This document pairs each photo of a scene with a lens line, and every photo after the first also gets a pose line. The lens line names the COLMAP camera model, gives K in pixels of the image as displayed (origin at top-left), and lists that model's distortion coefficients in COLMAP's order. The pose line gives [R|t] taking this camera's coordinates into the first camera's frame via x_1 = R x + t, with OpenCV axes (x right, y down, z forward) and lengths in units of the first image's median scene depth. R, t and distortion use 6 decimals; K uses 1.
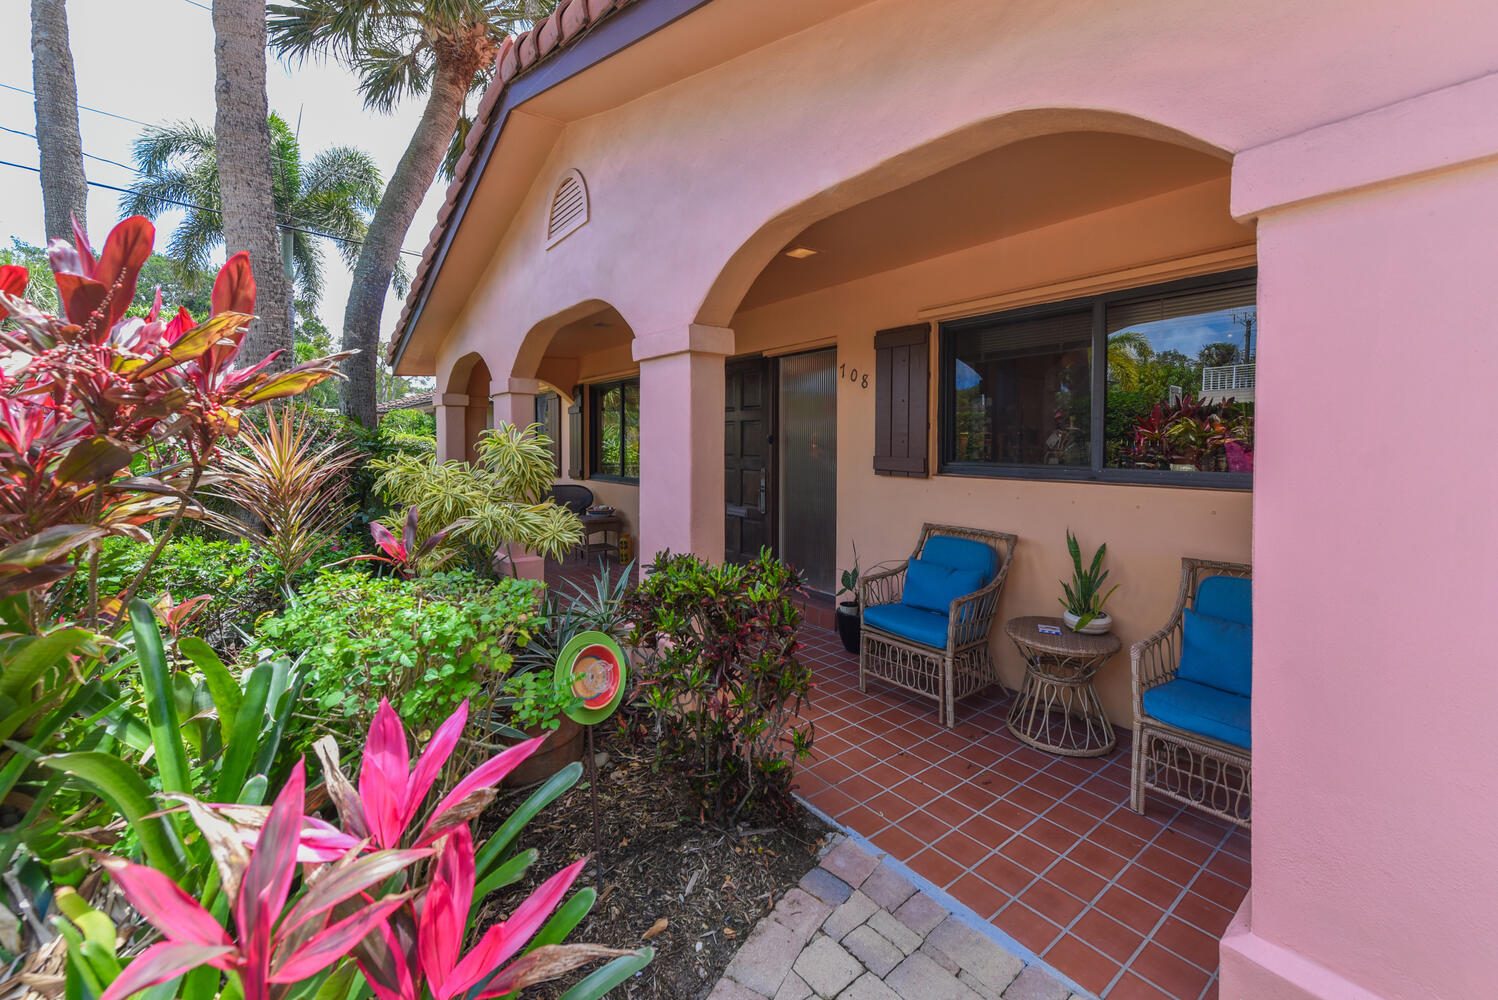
lens RADIAL K [[593.8, 0, 745.2], [0, 593.8, 455.4], [0, 0, 1]] dist [0.015773, 0.000032]
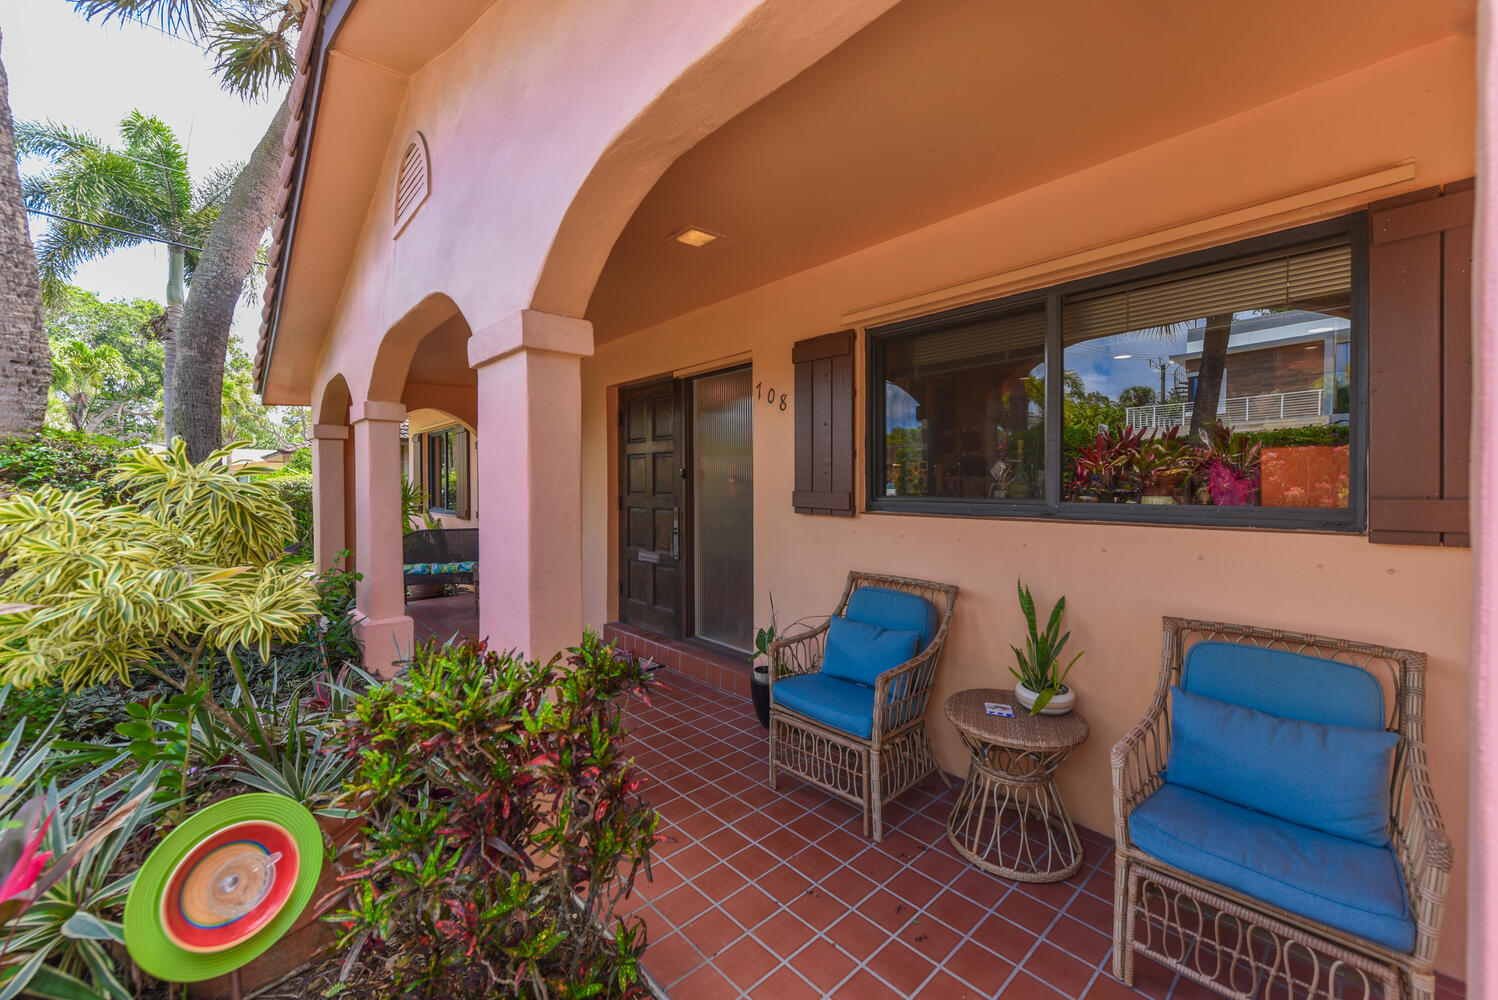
lens RADIAL K [[593.8, 0, 753.0], [0, 593.8, 491.9], [0, 0, 1]] dist [0.015773, 0.000032]
pose [[0.995336, -0.008468, 0.096094, 0.098091], [0.008906, 0.999952, -0.004126, 0.006350], [-0.096055, 0.004962, 0.995364, 0.212419]]
